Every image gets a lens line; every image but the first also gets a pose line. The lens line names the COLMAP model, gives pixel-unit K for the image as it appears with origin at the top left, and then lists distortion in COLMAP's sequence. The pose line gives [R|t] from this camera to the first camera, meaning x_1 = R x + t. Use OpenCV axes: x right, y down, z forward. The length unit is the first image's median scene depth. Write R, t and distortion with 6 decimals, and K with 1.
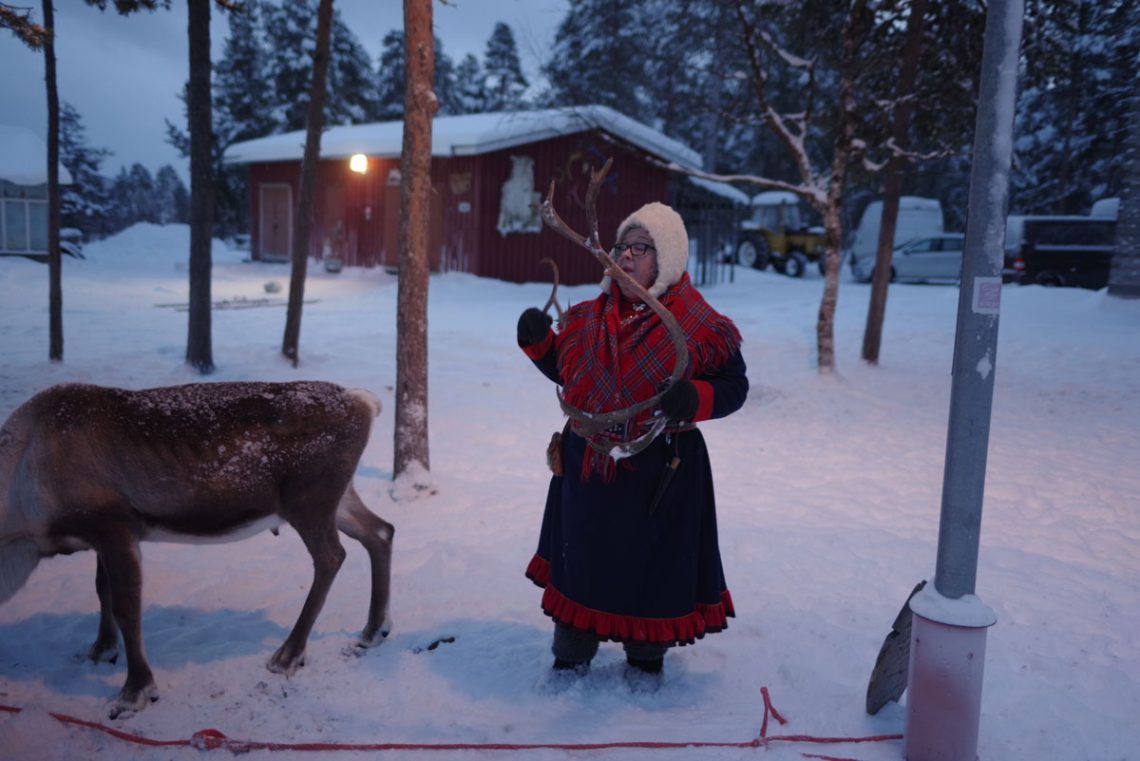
lens RADIAL K [[1024.0, 0, 570.0], [0, 1024.0, 380.5], [0, 0, 1]] dist [-0.038320, 0.103778]
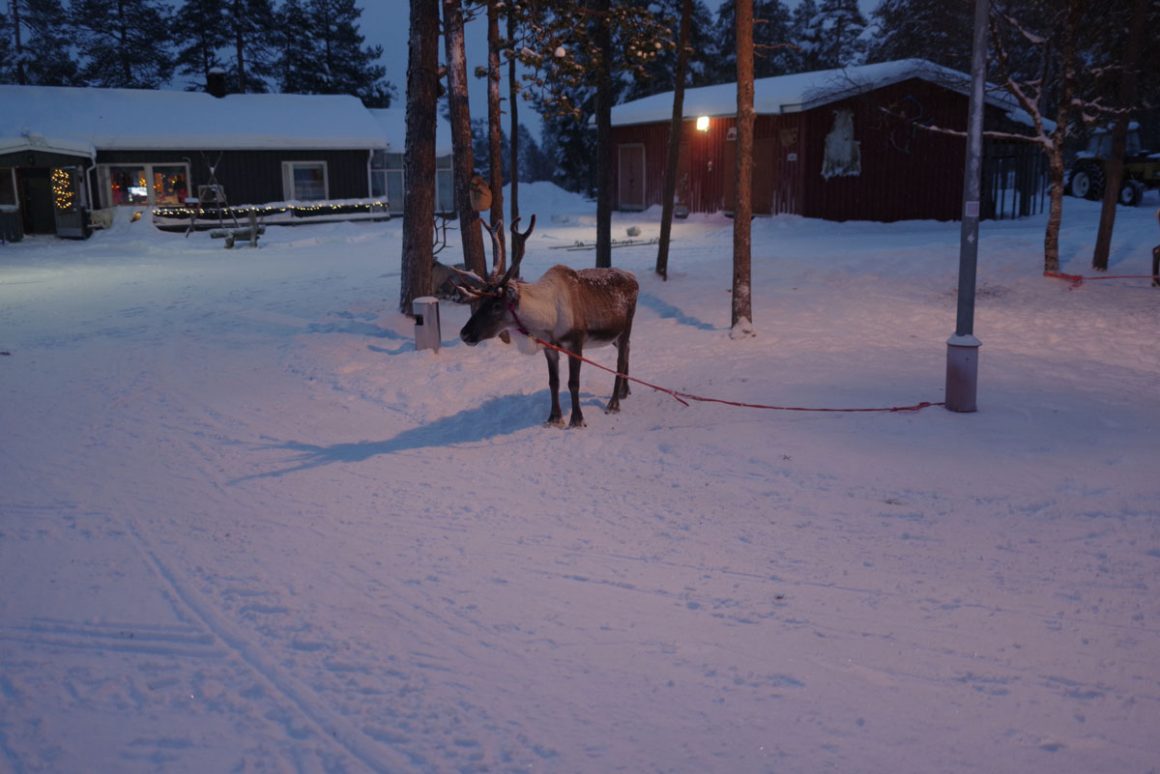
lens RADIAL K [[1042.0, 0, 580.0], [0, 1042.0, 387.0], [0, 0, 1]] dist [-0.038320, 0.103778]
pose [[0.950486, 0.010306, -0.310598, 0.038262], [0.007181, 0.998455, 0.055104, 0.026090], [0.310686, -0.054605, 0.948943, -0.219777]]
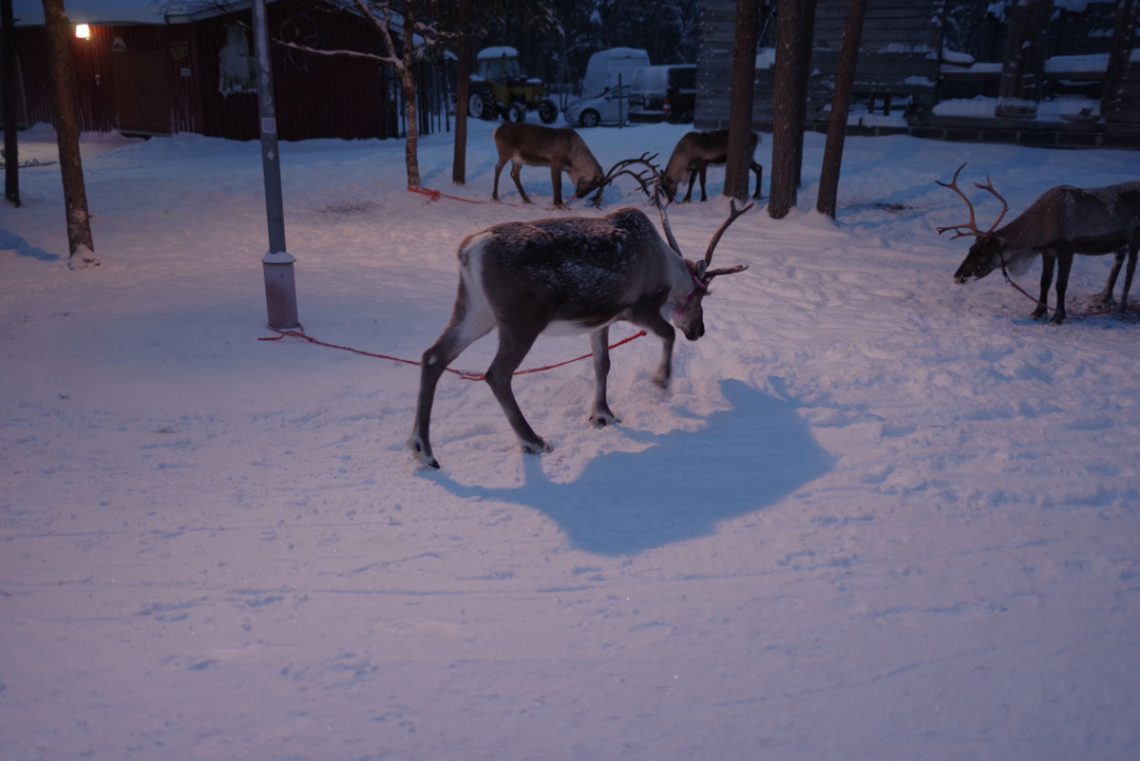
lens RADIAL K [[1024.0, 0, 570.0], [0, 1024.0, 380.5], [0, 0, 1]] dist [-0.038320, 0.103778]
pose [[0.980507, -0.084164, 0.177545, 0.082510], [0.058762, 0.987865, 0.143772, 0.027690], [-0.187491, -0.130536, 0.973554, -0.208746]]
